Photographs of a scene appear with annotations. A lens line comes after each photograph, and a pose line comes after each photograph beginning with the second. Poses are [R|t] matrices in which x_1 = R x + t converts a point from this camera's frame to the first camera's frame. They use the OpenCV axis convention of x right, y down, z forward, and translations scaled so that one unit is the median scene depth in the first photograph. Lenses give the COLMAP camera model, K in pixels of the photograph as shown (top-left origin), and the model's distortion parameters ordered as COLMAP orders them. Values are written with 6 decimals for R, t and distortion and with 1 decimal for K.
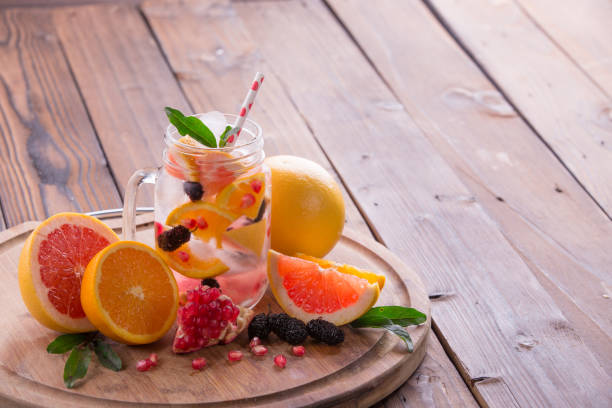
lens RADIAL K [[2172.2, 0, 306.0], [0, 2172.2, 204.0], [0, 0, 1]] dist [0.037549, 1.743930]
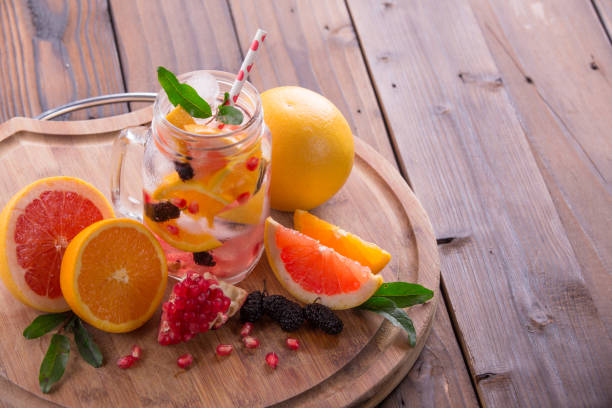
lens RADIAL K [[2093.6, 0, 306.0], [0, 2093.6, 204.0], [0, 0, 1]] dist [0.060326, 2.466296]
pose [[0.998895, 0.042039, -0.020996, 0.018444], [-0.034169, 0.956538, 0.289597, -0.247602], [0.032258, -0.288560, 0.956918, 0.153452]]
